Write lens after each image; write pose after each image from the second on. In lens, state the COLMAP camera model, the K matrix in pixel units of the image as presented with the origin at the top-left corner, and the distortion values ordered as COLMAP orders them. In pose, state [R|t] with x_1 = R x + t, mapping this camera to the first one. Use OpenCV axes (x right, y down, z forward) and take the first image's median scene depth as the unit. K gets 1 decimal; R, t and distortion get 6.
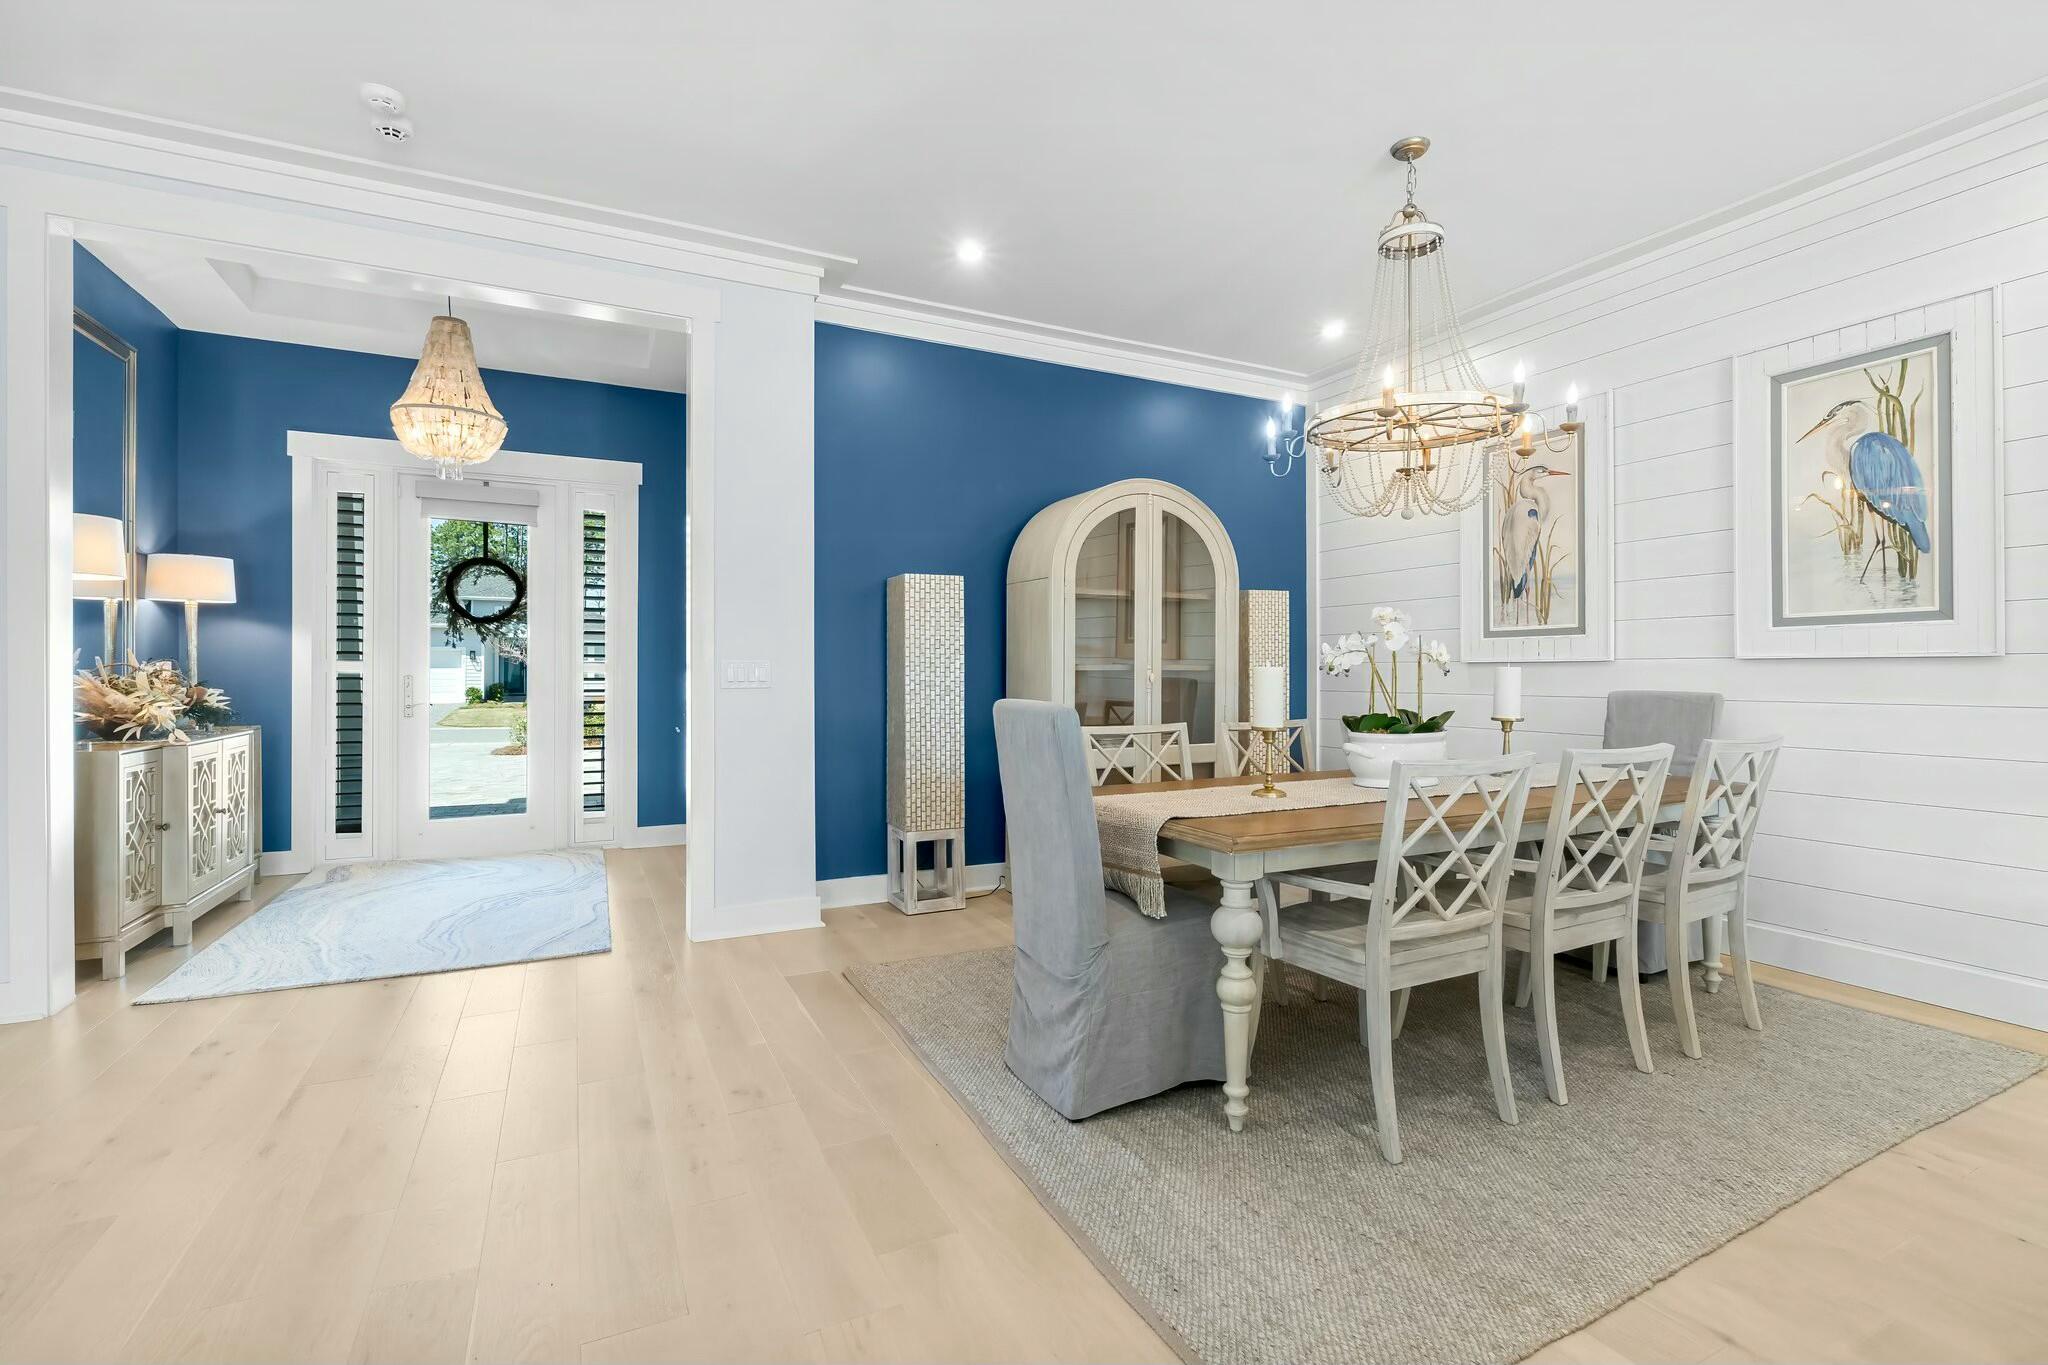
lens RADIAL K [[890.4, 0, 1019.7], [0, 890.4, 671.4], [0, 0, 1]] dist [-0.004567, -0.000718]
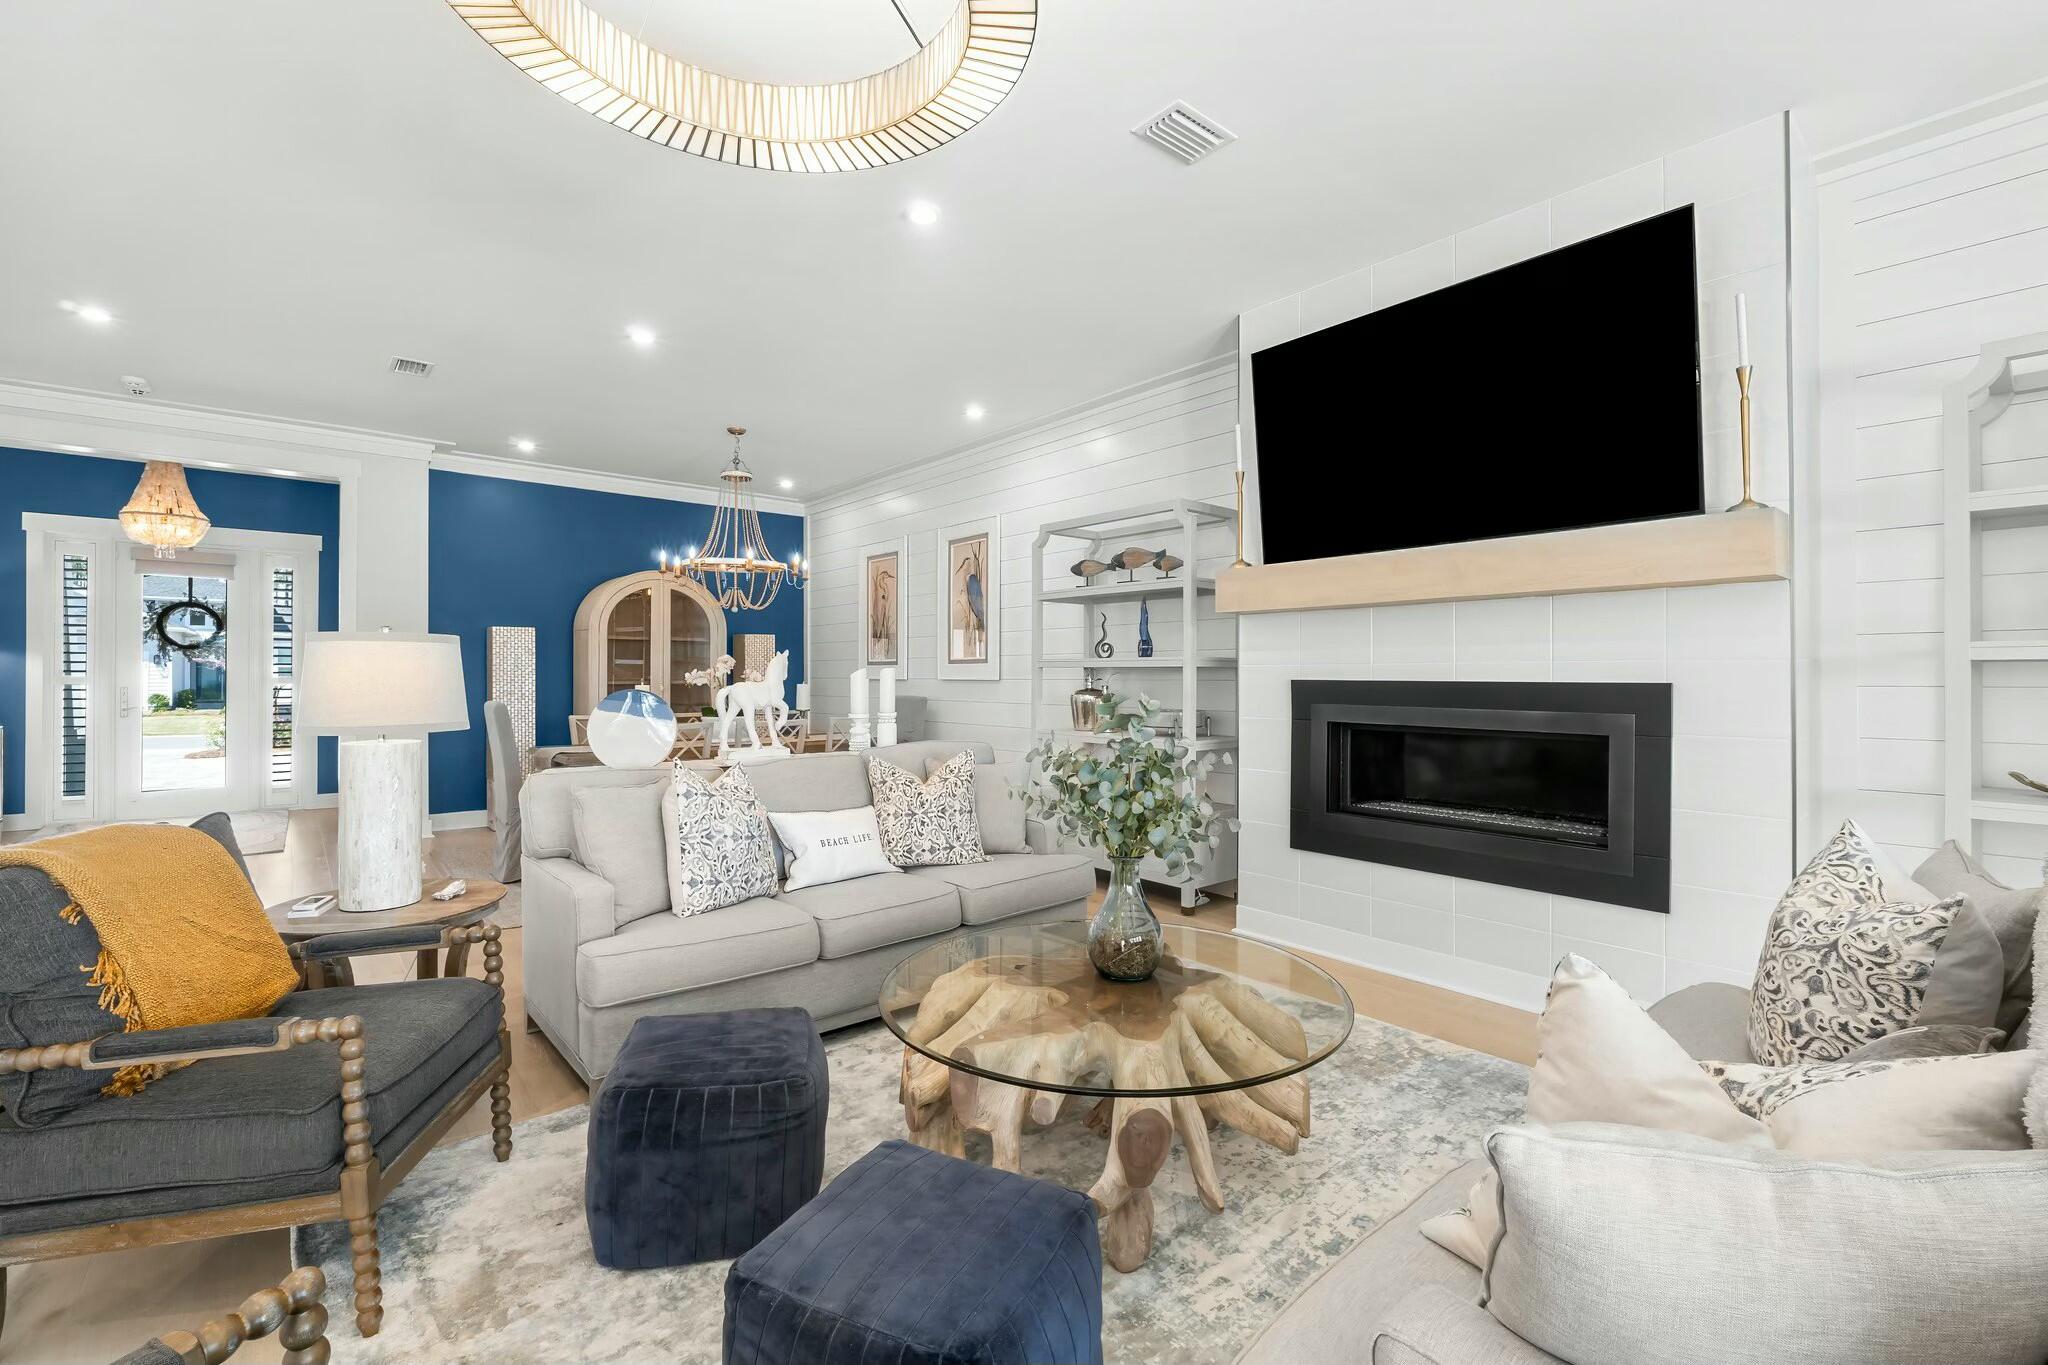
lens RADIAL K [[868.7, 0, 1033.1], [0, 868.7, 680.1], [0, 0, 1]] dist [-0.019299, 0.003417]
pose [[0.969023, 0.001104, 0.246967, 0.371781], [-0.002111, 0.999991, 0.003813, -0.014843], [-0.246961, -0.004216, 0.969016, -0.667636]]
